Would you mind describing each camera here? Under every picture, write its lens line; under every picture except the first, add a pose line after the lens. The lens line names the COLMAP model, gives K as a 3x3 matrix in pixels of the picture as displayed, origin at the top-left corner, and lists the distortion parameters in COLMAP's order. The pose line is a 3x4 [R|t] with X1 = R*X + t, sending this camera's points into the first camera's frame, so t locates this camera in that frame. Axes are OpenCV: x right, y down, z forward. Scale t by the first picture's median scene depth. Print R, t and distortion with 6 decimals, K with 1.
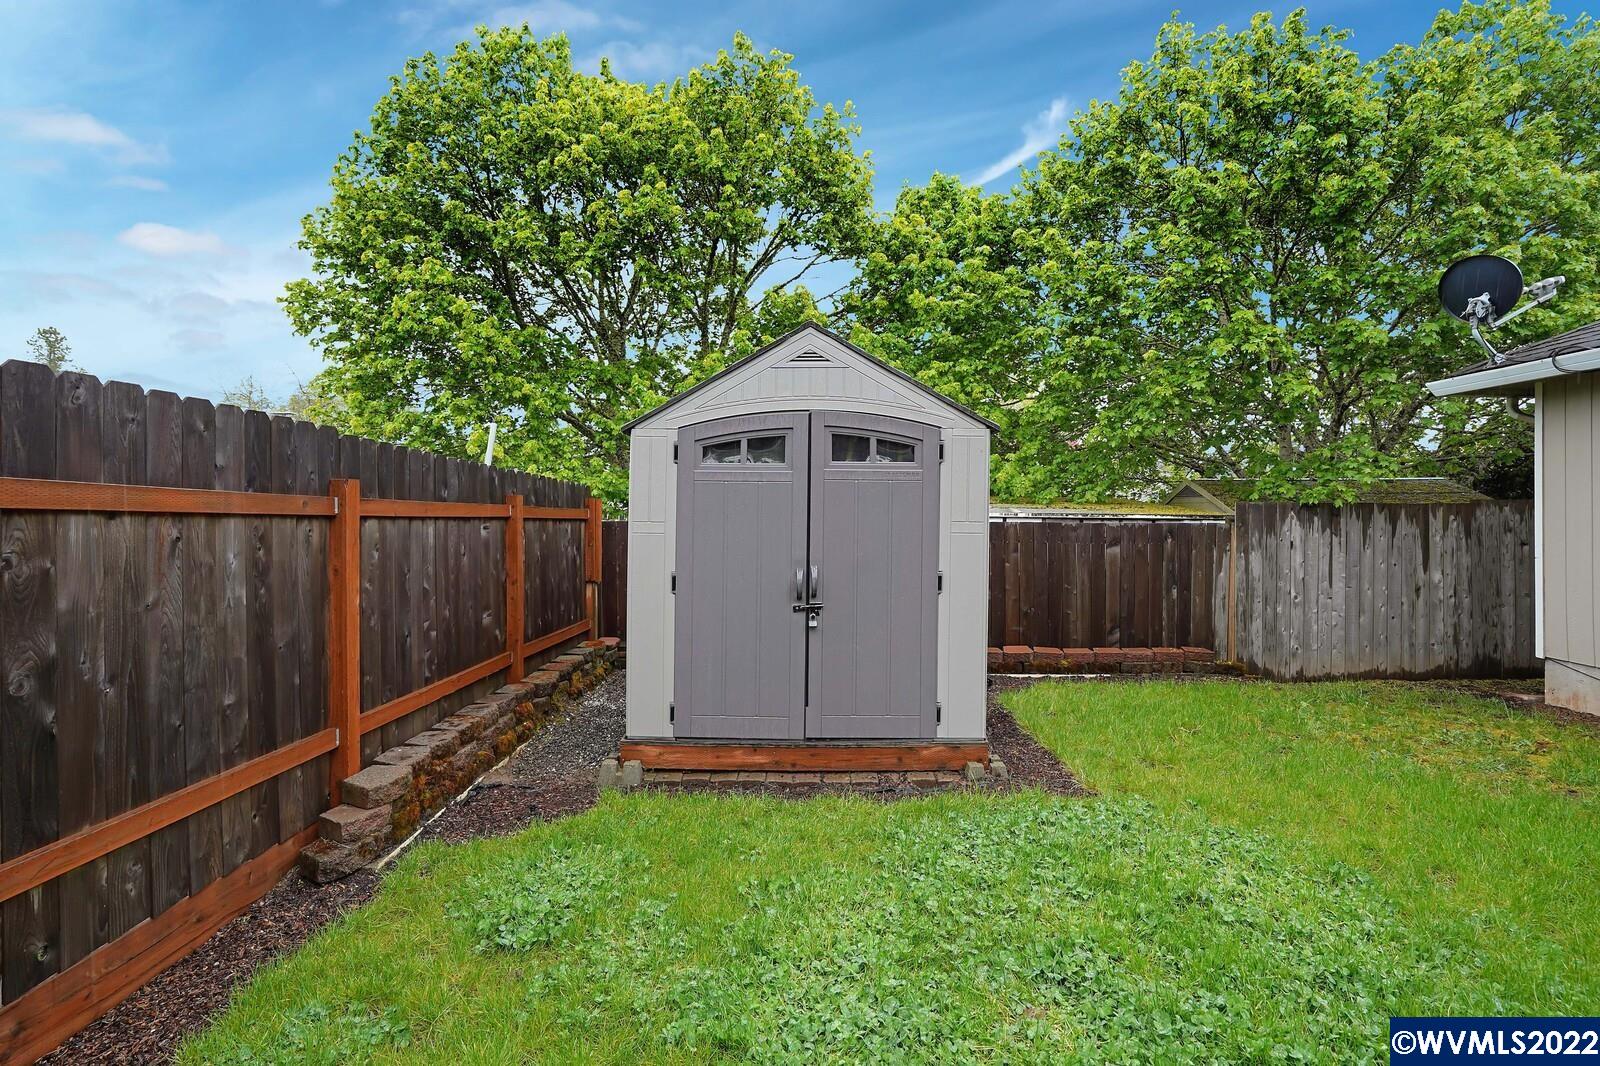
lens RADIAL K [[743.3, 0, 797.6], [0, 743.3, 521.0], [0, 0, 1]] dist [-0.005367, 0.001178]
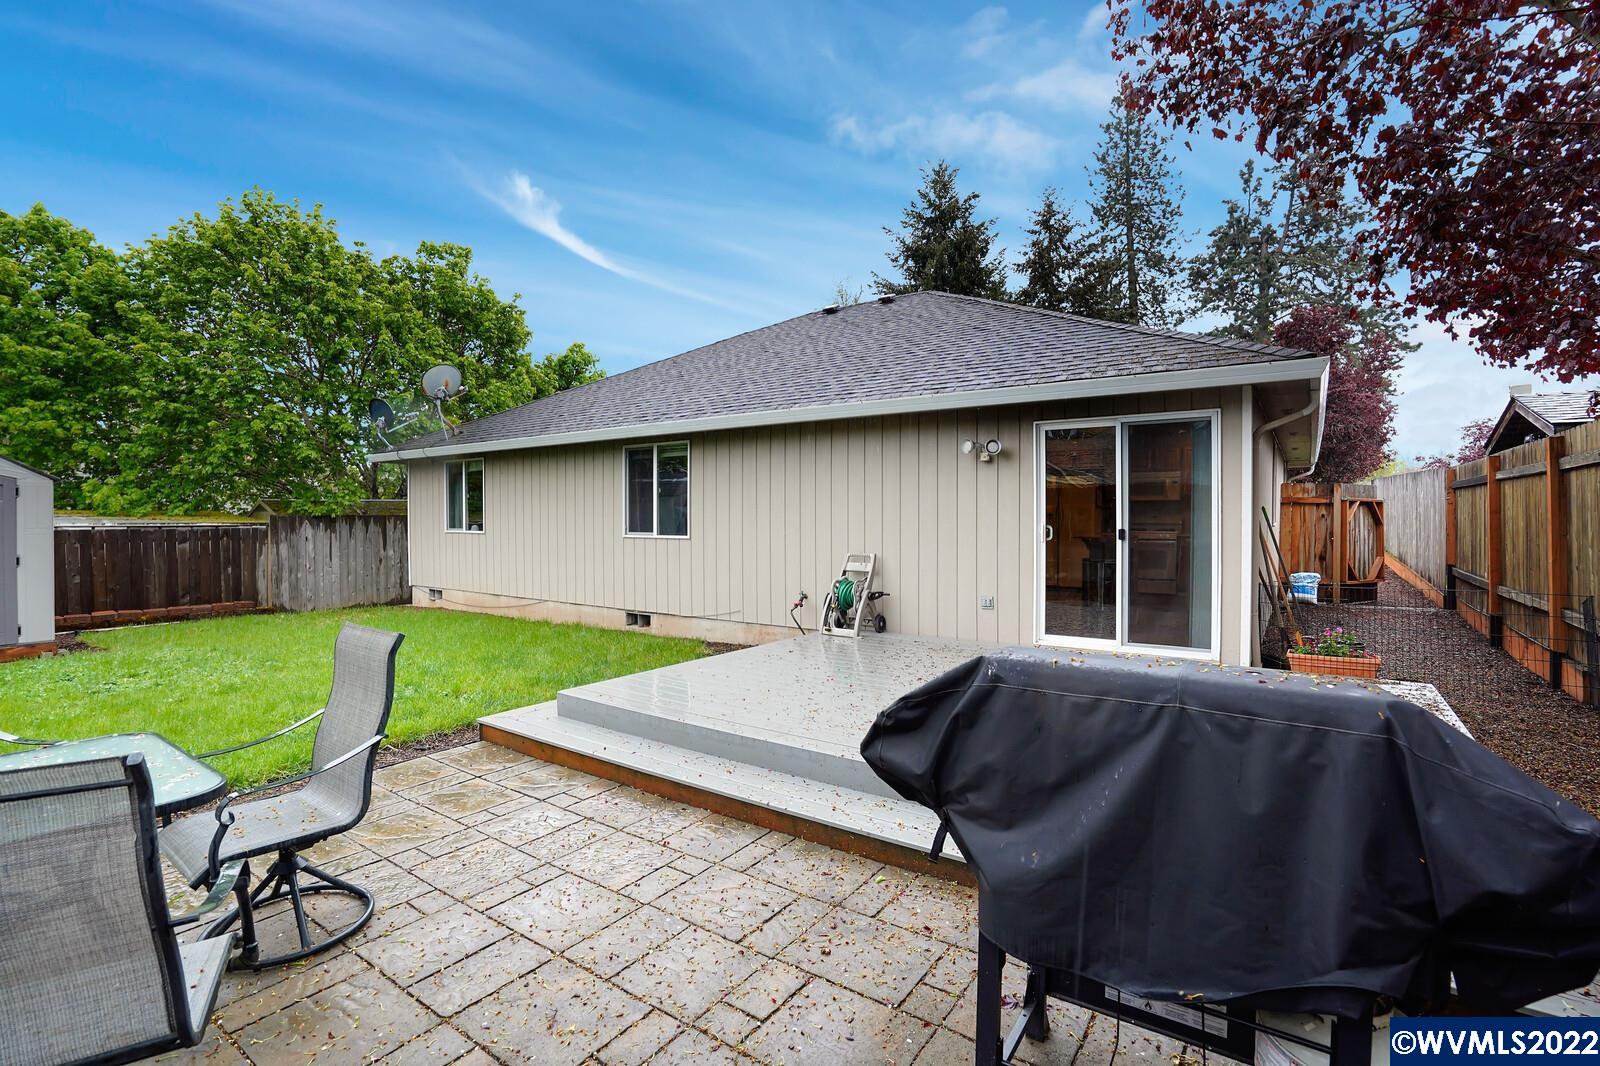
lens RADIAL K [[743.3, 0, 787.9], [0, 743.3, 528.7], [0, 0, 1]] dist [-0.005367, 0.001178]
pose [[0.579281, -0.018574, 0.814917, -0.120859], [0.018829, 0.999778, 0.009403, 0.012520], [-0.814911, 0.009897, 0.579502, -0.985726]]
